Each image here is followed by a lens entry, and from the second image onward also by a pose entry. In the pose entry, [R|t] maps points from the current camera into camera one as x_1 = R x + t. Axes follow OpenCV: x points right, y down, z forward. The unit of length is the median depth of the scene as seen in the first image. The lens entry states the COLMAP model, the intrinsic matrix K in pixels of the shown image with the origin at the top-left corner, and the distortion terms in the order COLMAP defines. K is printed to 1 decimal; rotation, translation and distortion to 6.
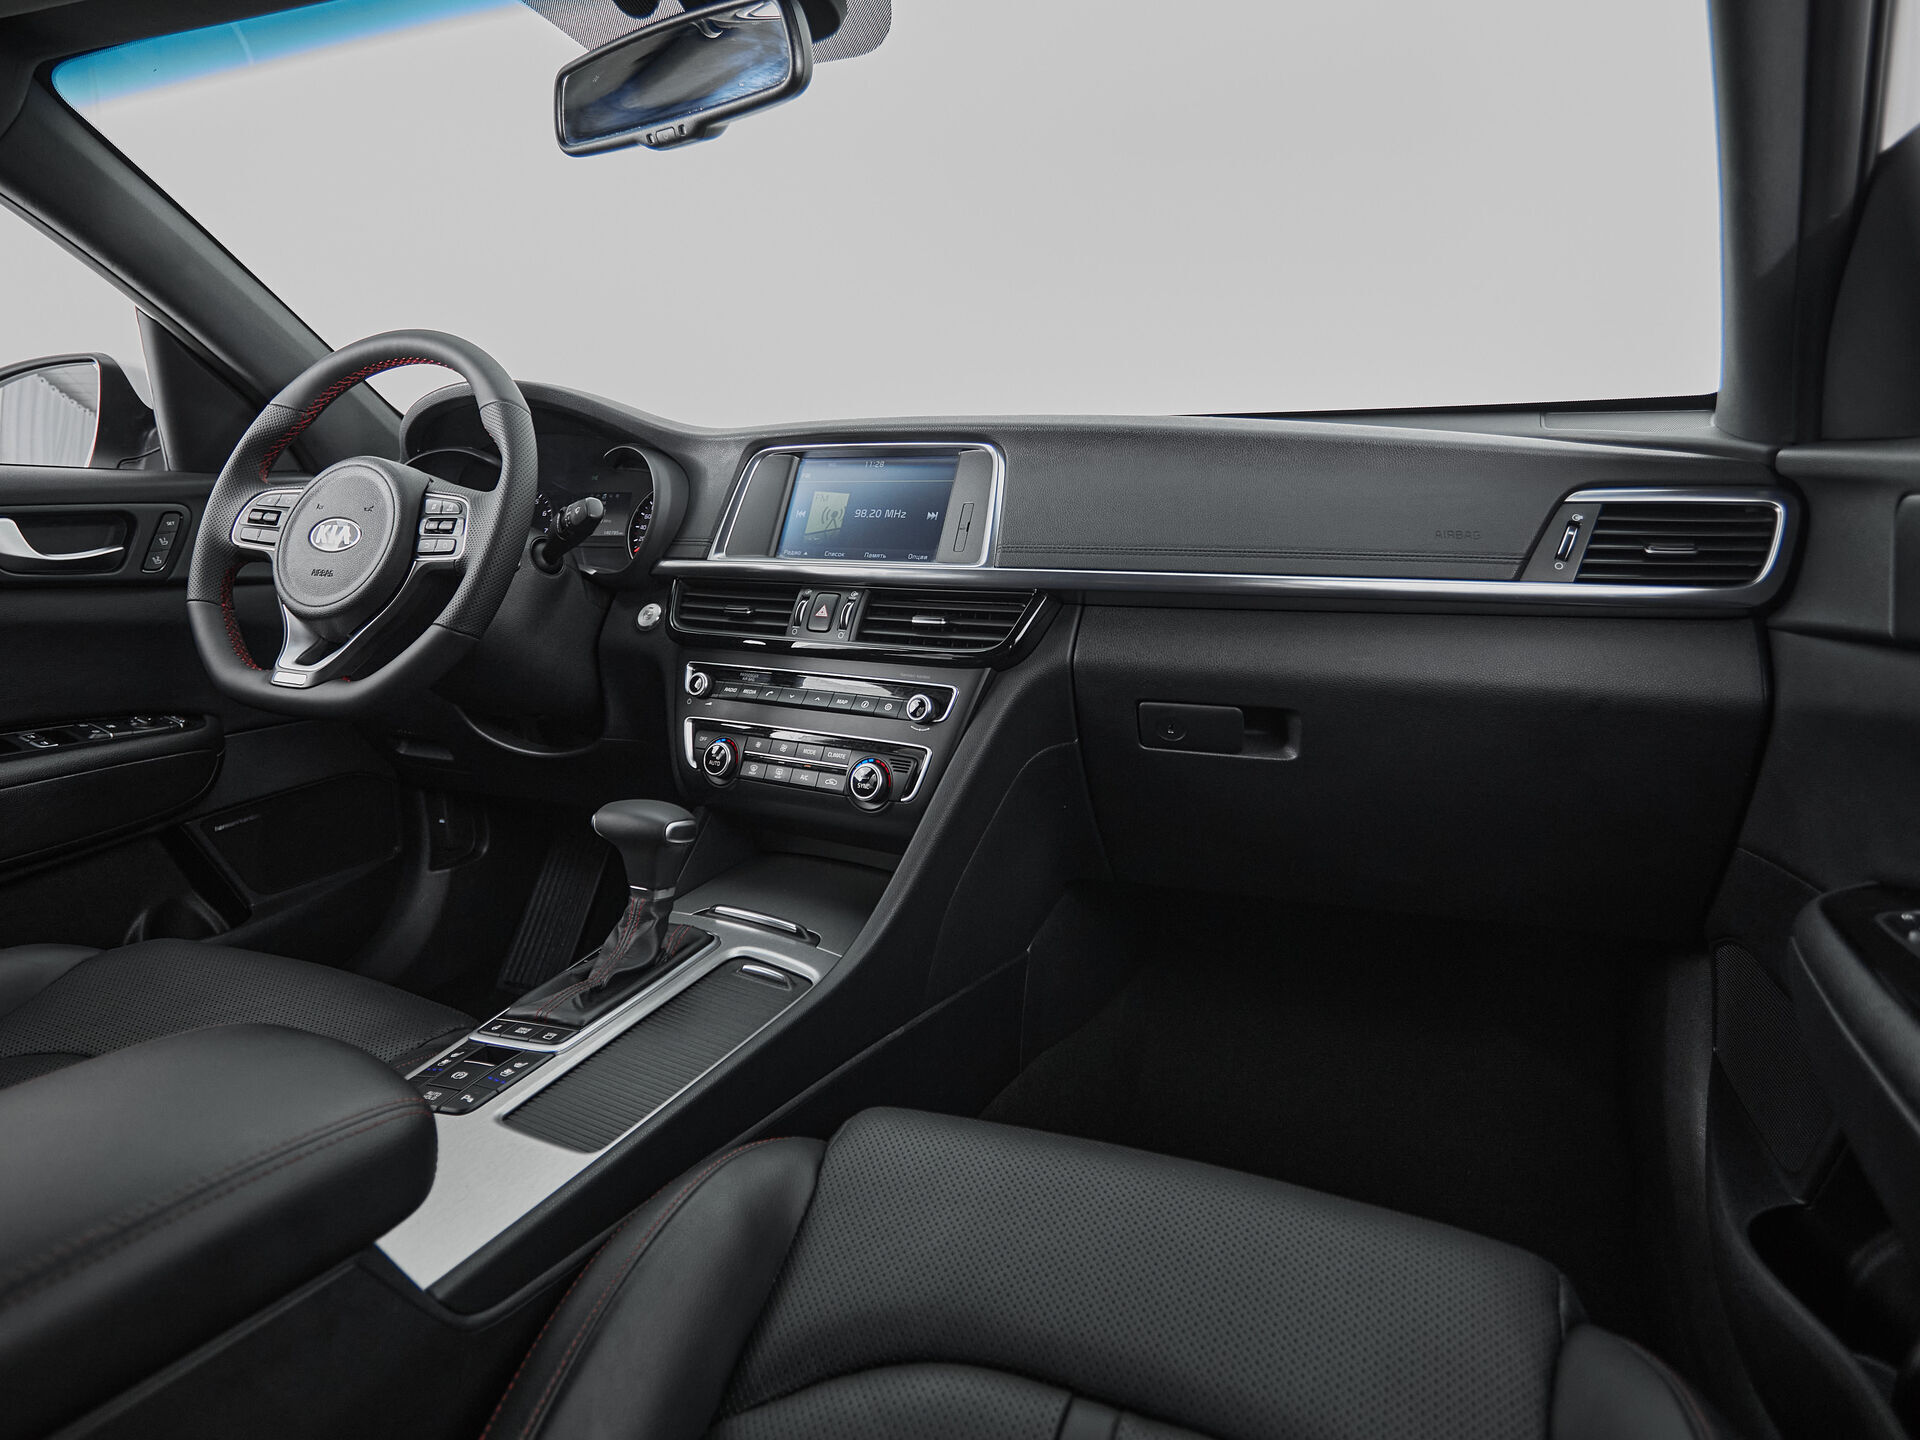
lens RADIAL K [[1173.8, 0, 931.8], [0, 1173.8, 634.7], [0, 0, 1]] dist [-0.003490, -0.000715]
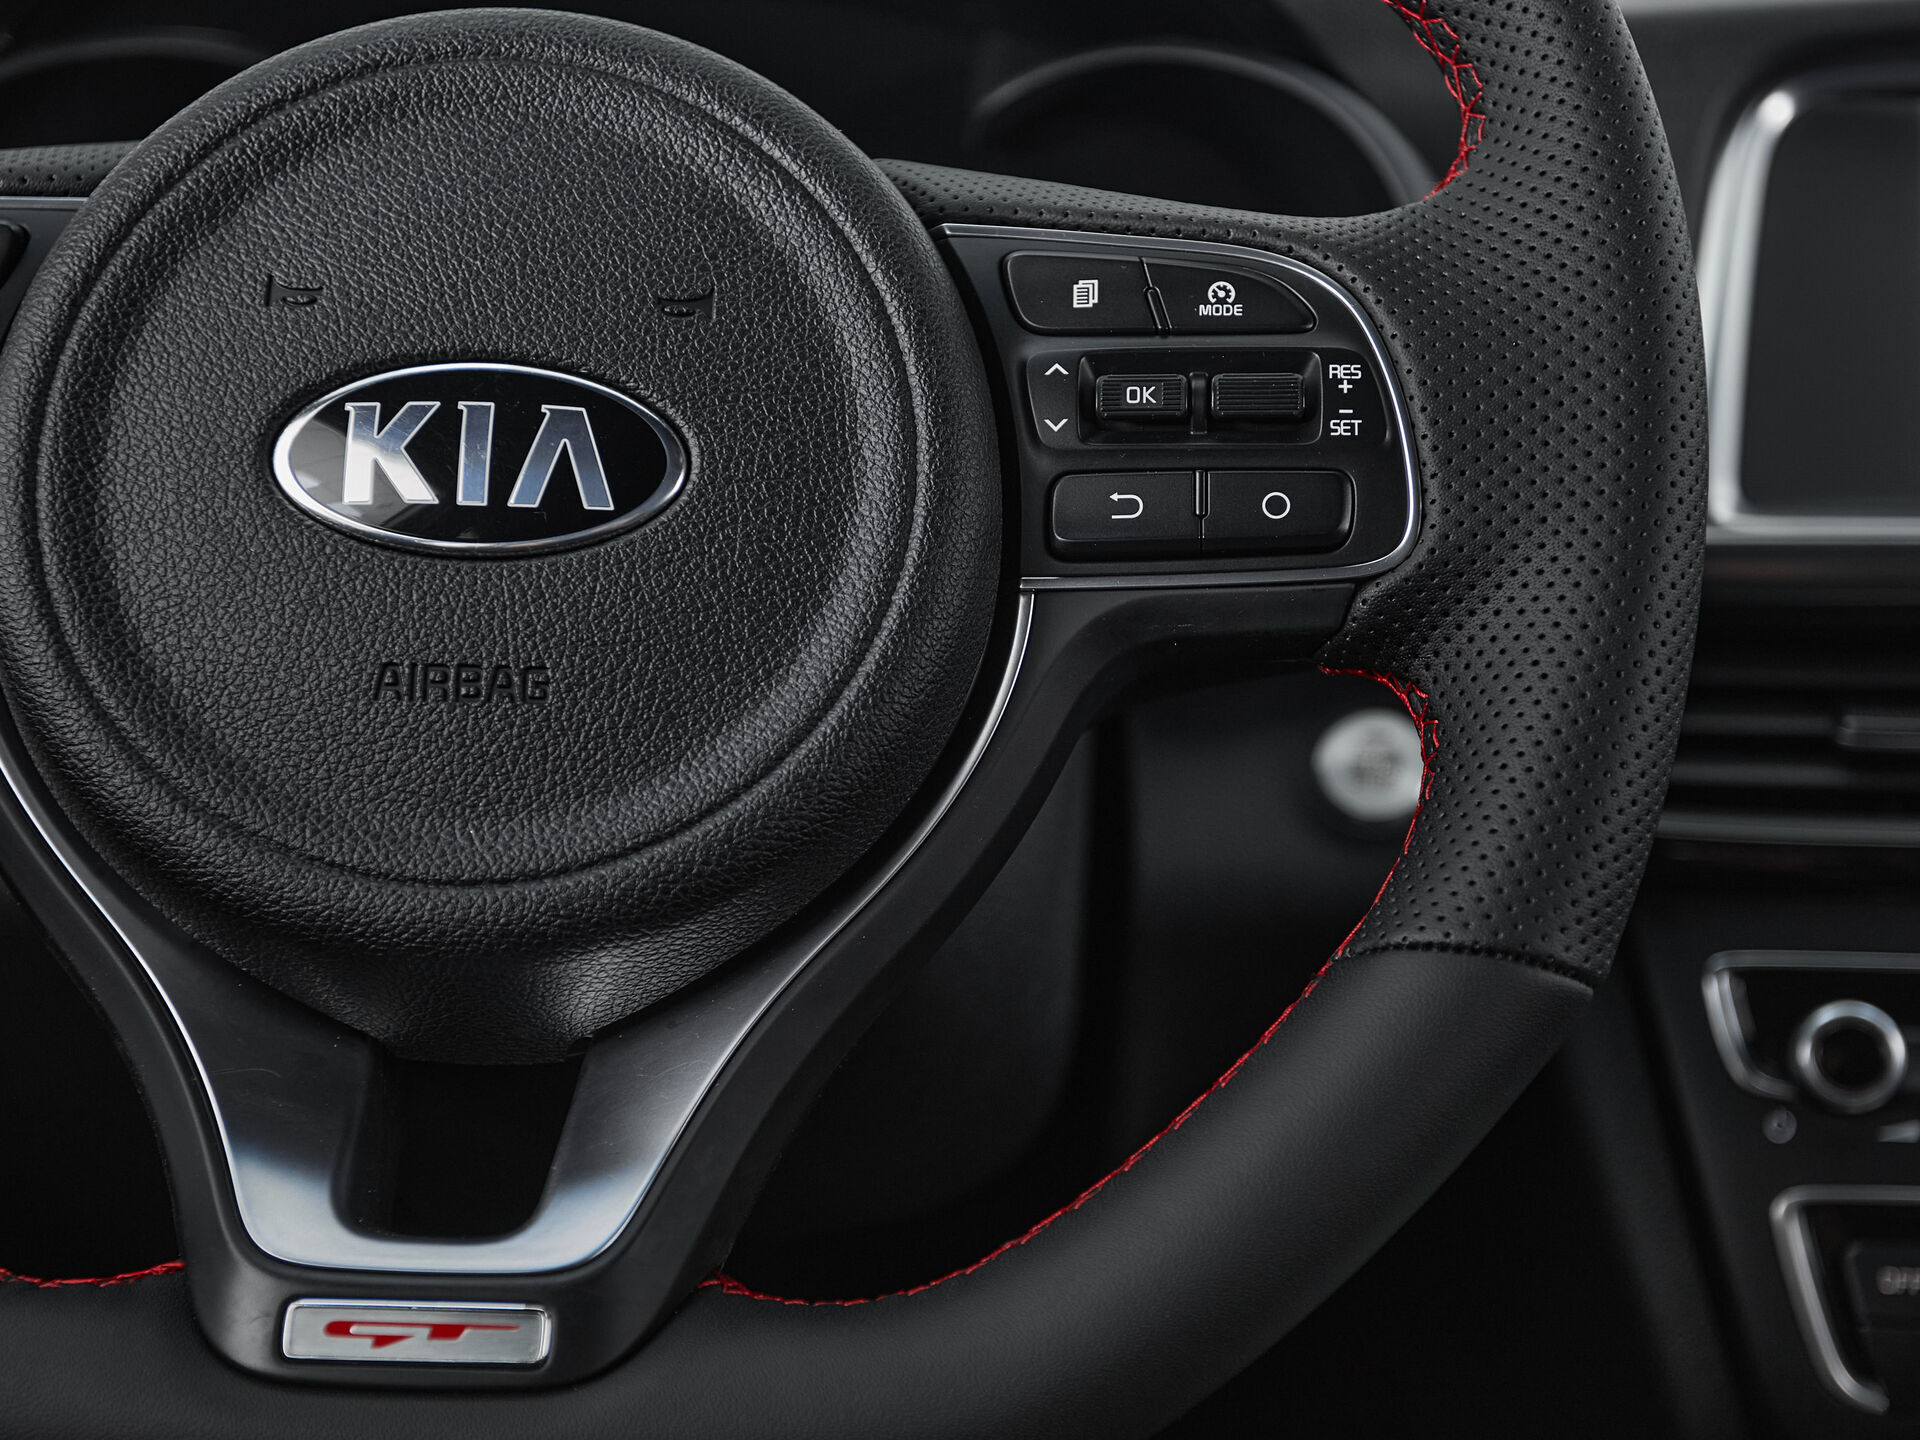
lens RADIAL K [[2607.7, 0, 964.1], [0, 2607.7, 786.2], [0, 0, 1]] dist [0.024447, 0.048302]
pose [[0.915208, -0.069106, 0.397012, -0.602553], [0.045844, 0.996645, 0.067800, -0.059740], [-0.400365, -0.043850, 0.915306, 0.620134]]
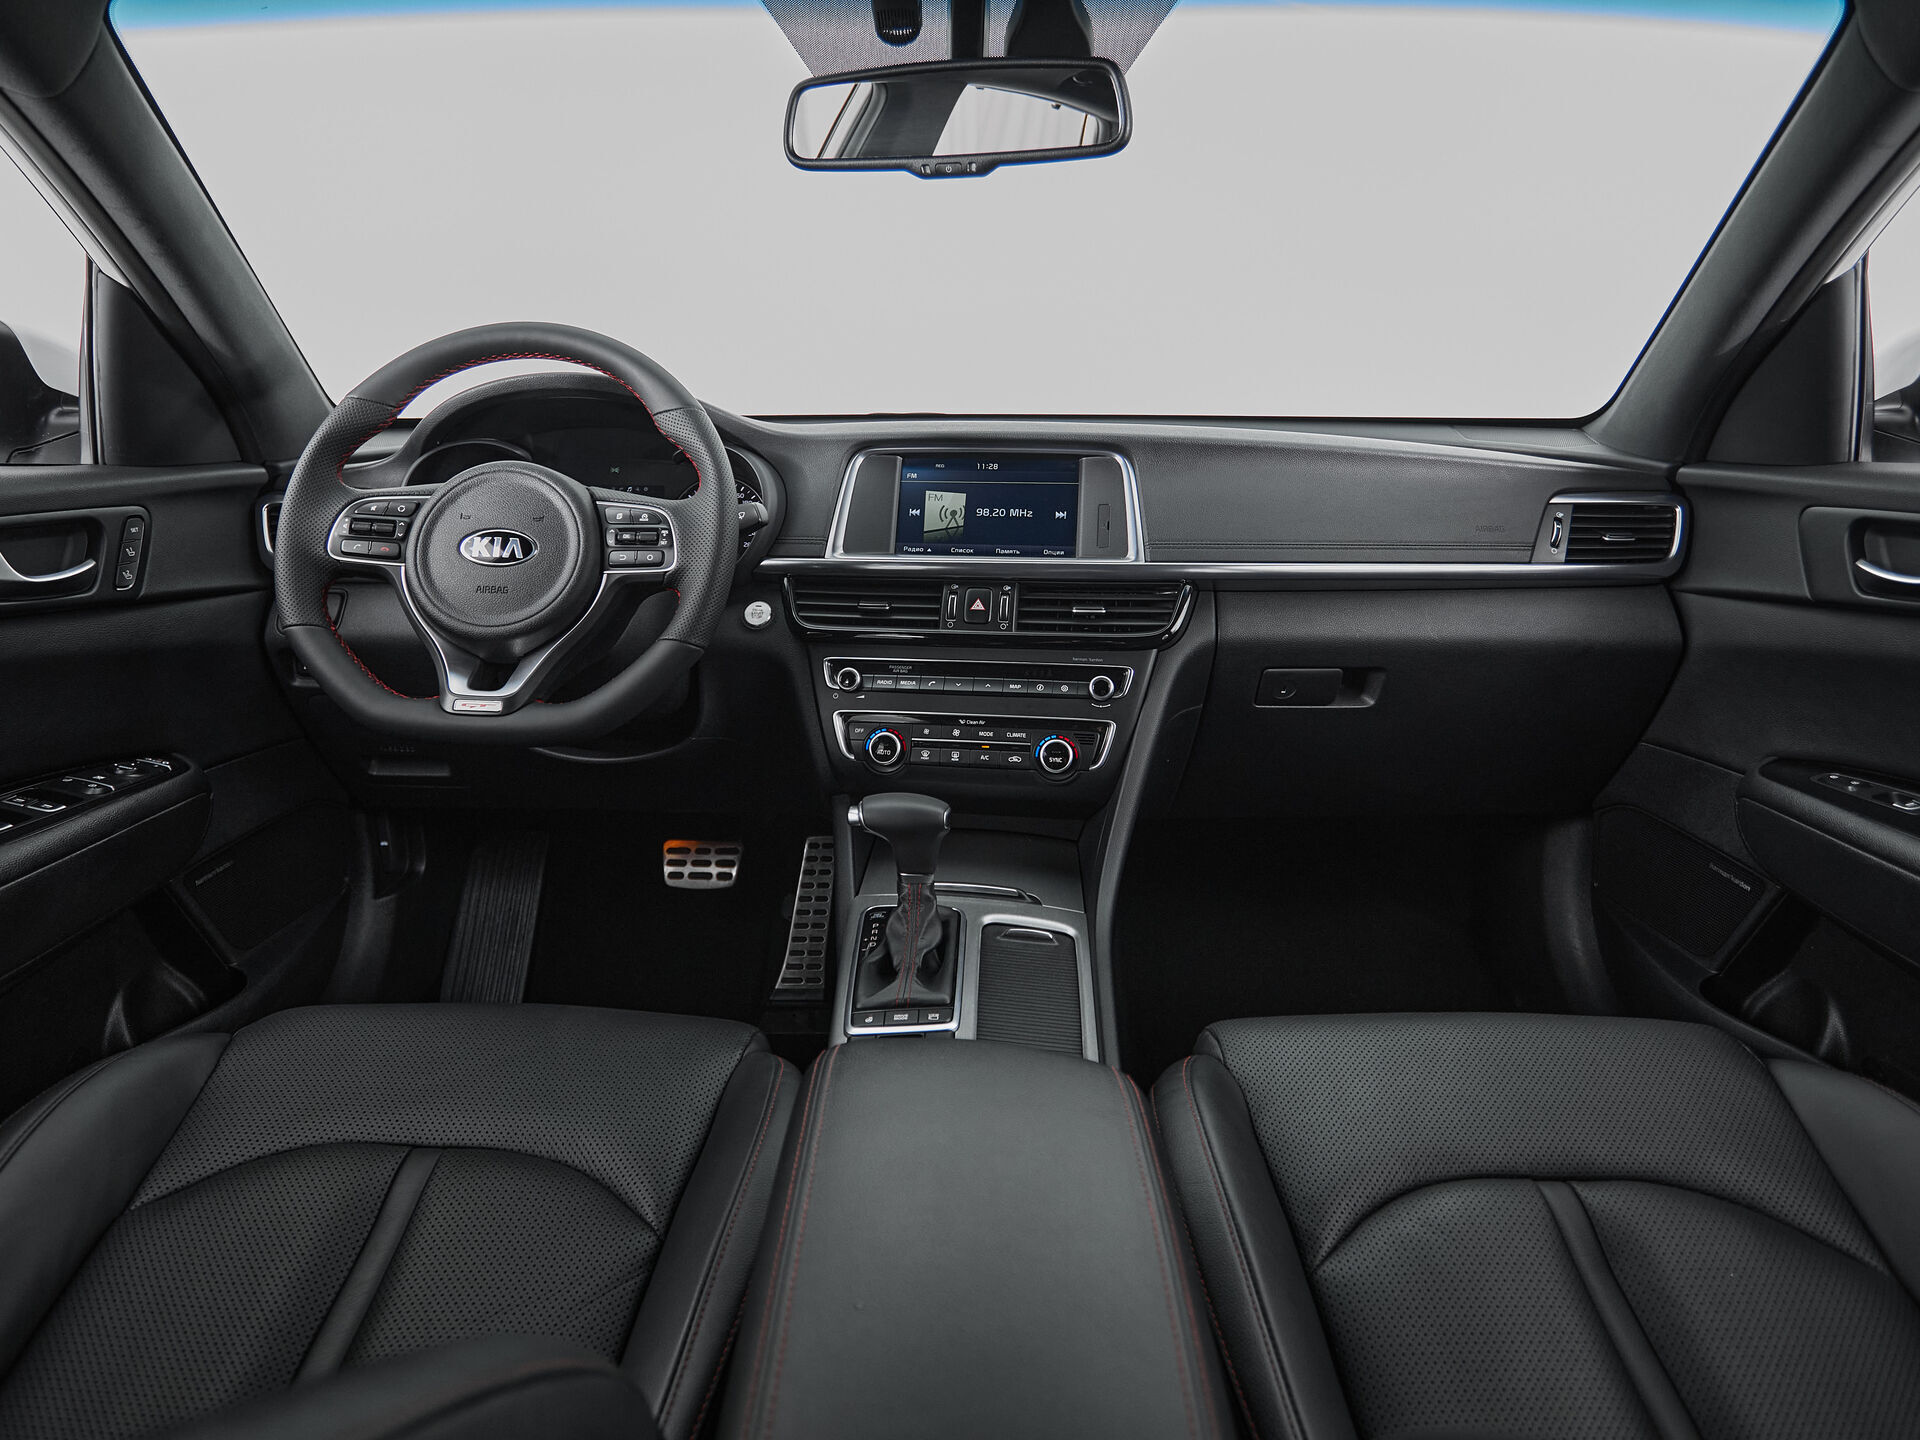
lens RADIAL K [[1156.7, 0, 948.9], [0, 1156.7, 642.2], [0, 0, 1]] dist [0.000105, -0.001146]
pose [[0.922309, -0.059445, 0.381853, -0.536492], [0.039606, 0.997436, 0.059613, -0.051103], [-0.384418, -0.039858, 0.922298, 0.016740]]
